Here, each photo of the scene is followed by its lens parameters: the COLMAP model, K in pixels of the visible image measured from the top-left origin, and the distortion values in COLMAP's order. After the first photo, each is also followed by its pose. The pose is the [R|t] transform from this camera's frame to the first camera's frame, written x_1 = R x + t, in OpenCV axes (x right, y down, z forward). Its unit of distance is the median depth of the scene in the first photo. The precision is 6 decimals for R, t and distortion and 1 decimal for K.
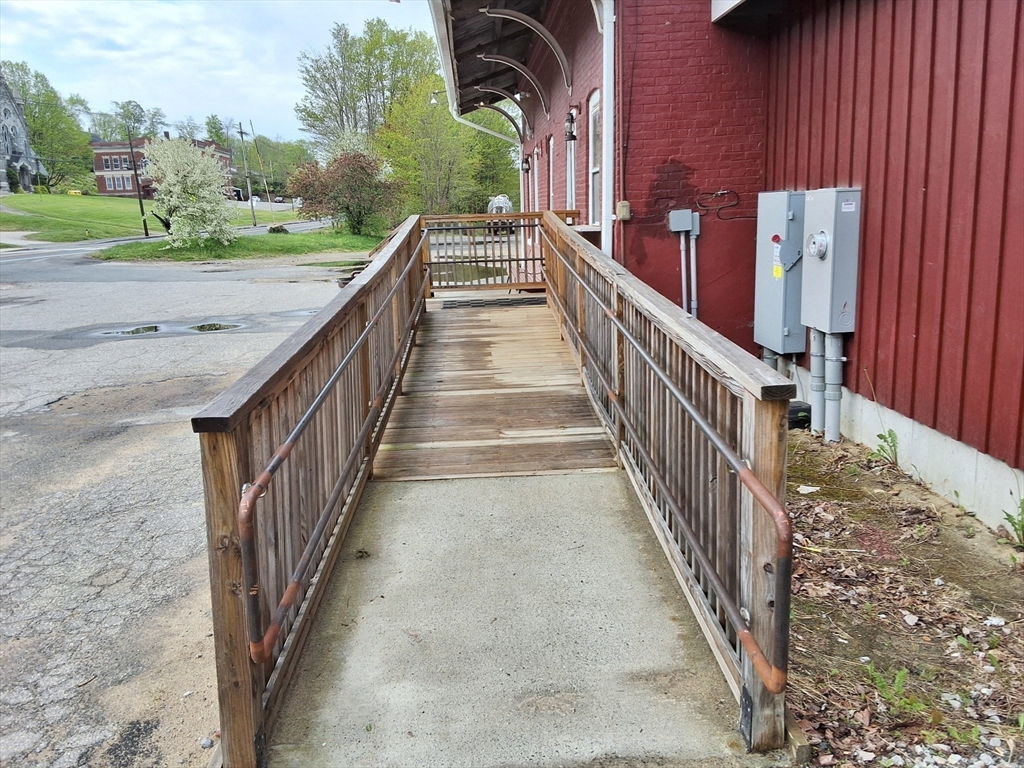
lens RADIAL K [[820.9, 0, 512.0], [0, 820.9, 384.0], [0, 0, 1]] dist [0.069302, -0.004592]
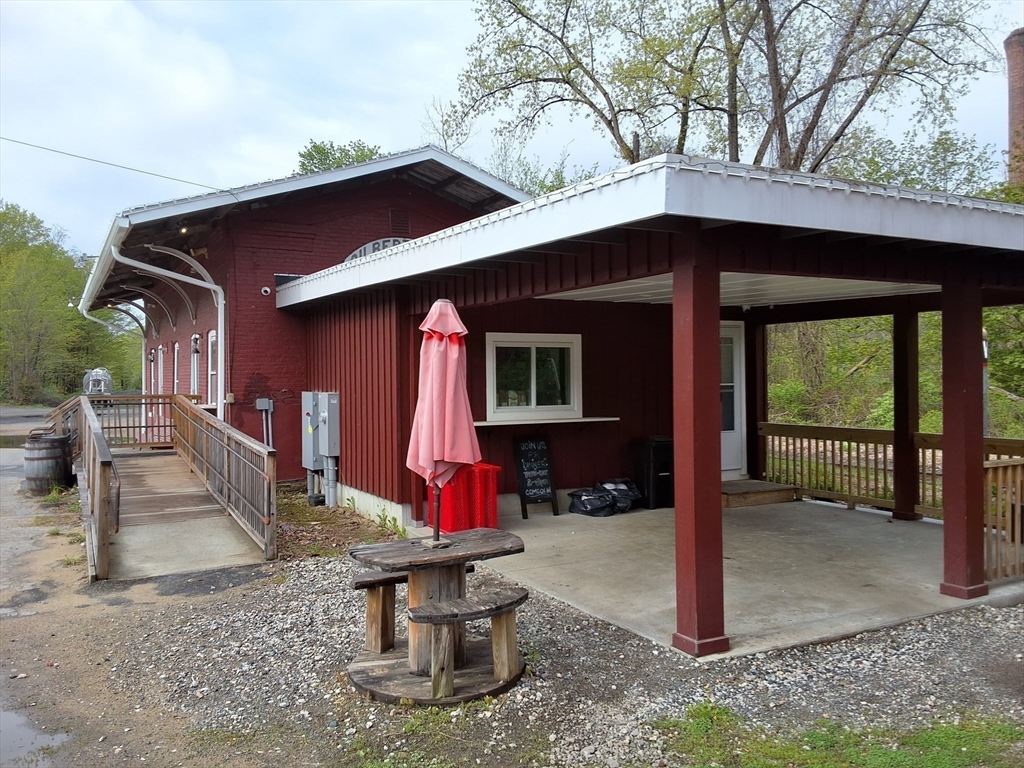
lens RADIAL K [[820.9, 0, 512.0], [0, 820.9, 384.0], [0, 0, 1]] dist [0.069302, -0.004592]
pose [[0.896524, 0.027609, 0.442134, -0.117780], [0.065435, 0.978855, -0.193808, 0.156973], [-0.438135, 0.202685, 0.875760, -0.892824]]
